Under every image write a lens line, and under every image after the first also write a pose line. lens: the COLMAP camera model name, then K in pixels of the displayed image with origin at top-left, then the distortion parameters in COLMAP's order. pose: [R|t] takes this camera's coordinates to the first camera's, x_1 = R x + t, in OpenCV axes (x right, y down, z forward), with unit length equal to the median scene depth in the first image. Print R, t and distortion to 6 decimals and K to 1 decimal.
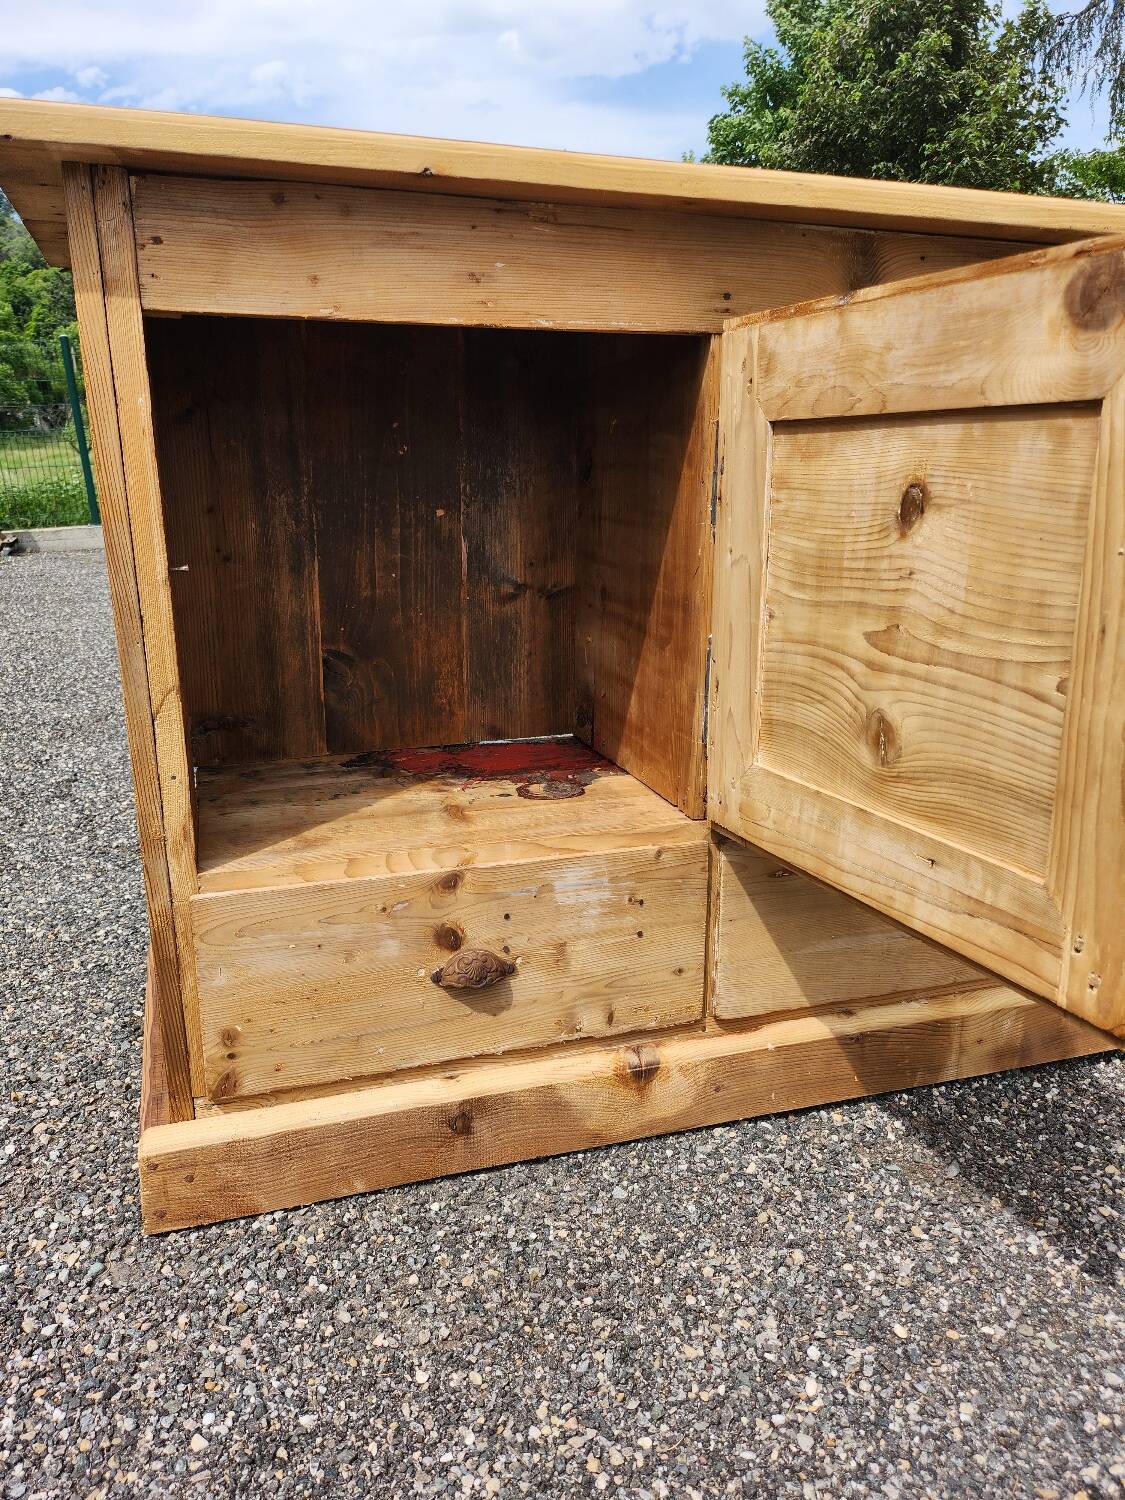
lens RADIAL K [[1058.1, 0, 545.7], [0, 1058.1, 765.3], [0, 0, 1]] dist [0.068194, -0.079586]
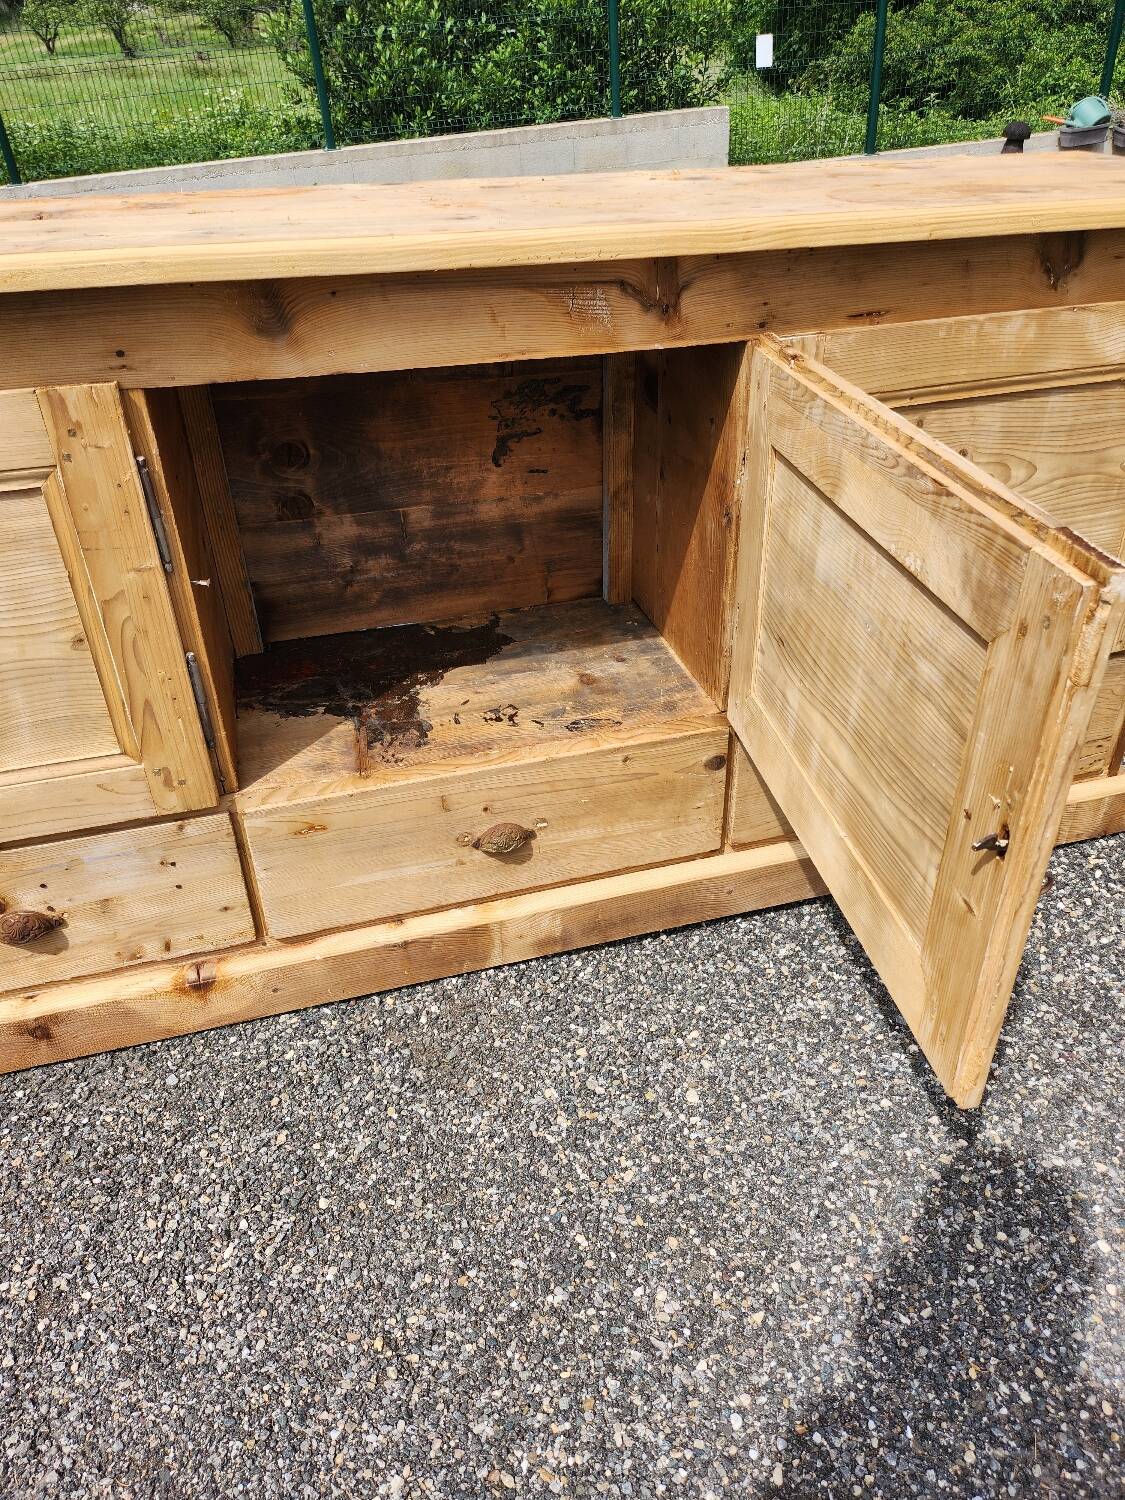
lens RADIAL K [[1058.1, 0, 566.2], [0, 1058.1, 761.6], [0, 0, 1]] dist [0.068194, -0.079586]
pose [[0.999763, -0.000932, -0.021766, 0.603363], [0.007741, 0.949097, 0.314889, -0.379400], [0.020365, -0.314982, 0.948879, -0.083209]]
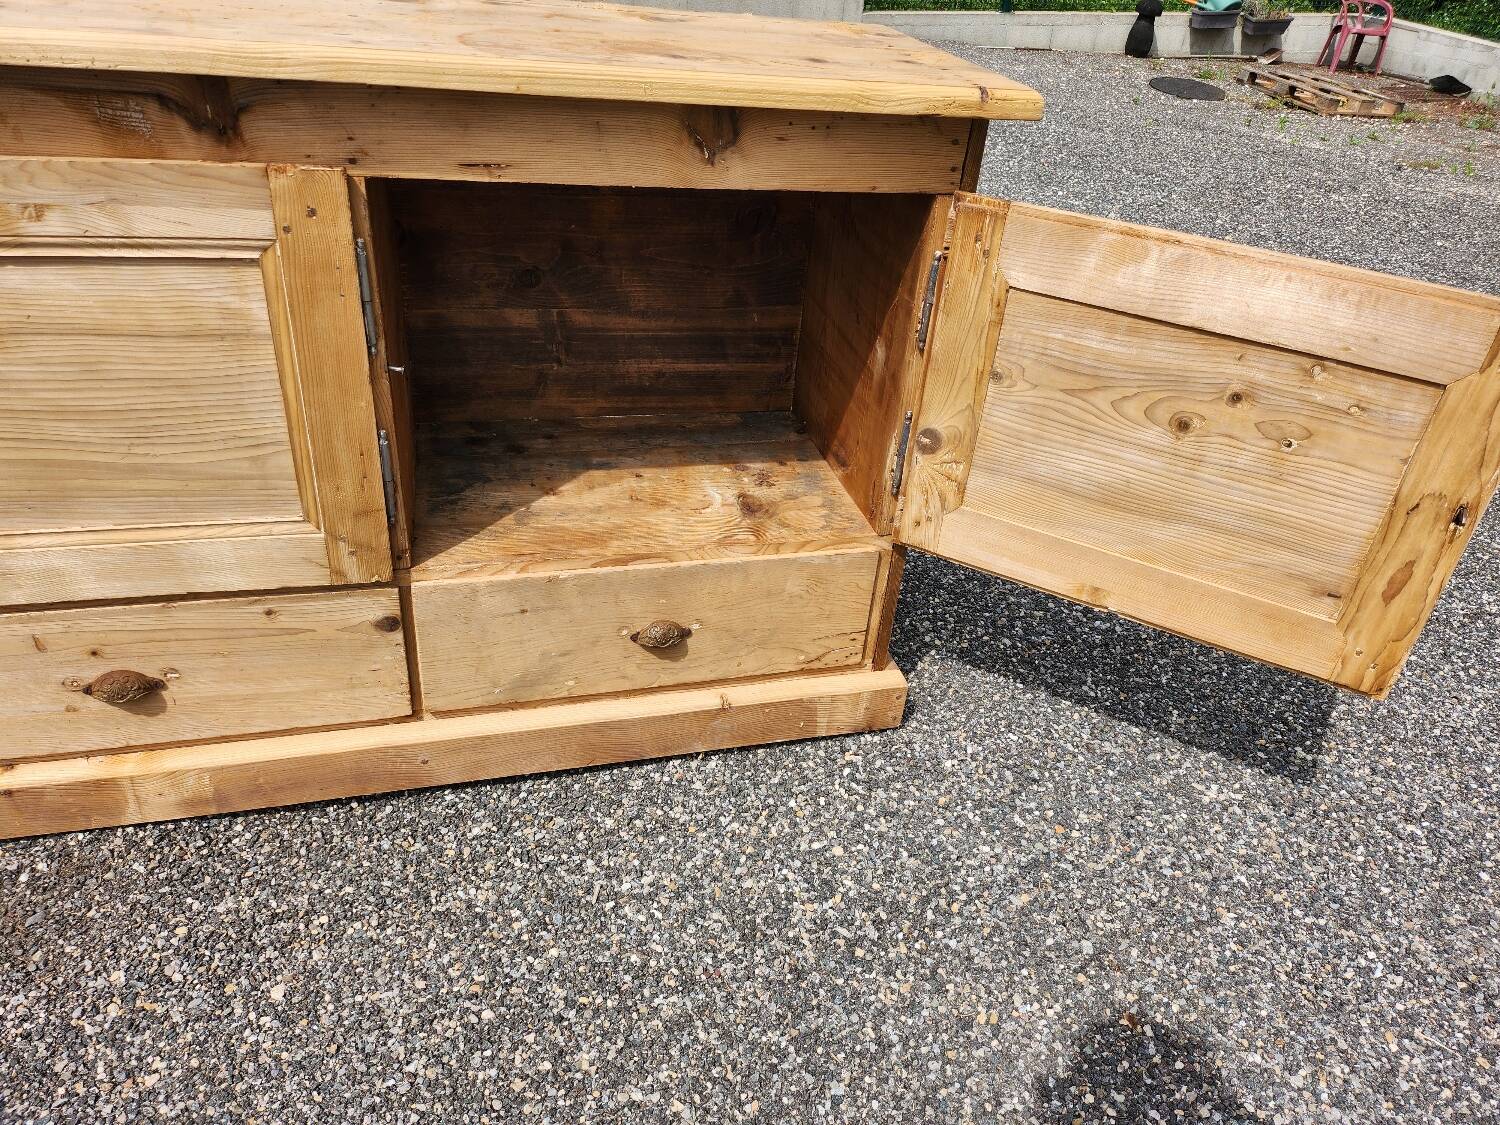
lens RADIAL K [[1058.1, 0, 772.2], [0, 1058.1, 555.7], [0, 0, 1]] dist [0.068194, -0.079586]
pose [[0.994657, 0.098425, 0.031144, 1.205886], [-0.103233, 0.950274, 0.293806, -0.445194], [-0.000678, -0.295451, 0.955358, 0.038912]]
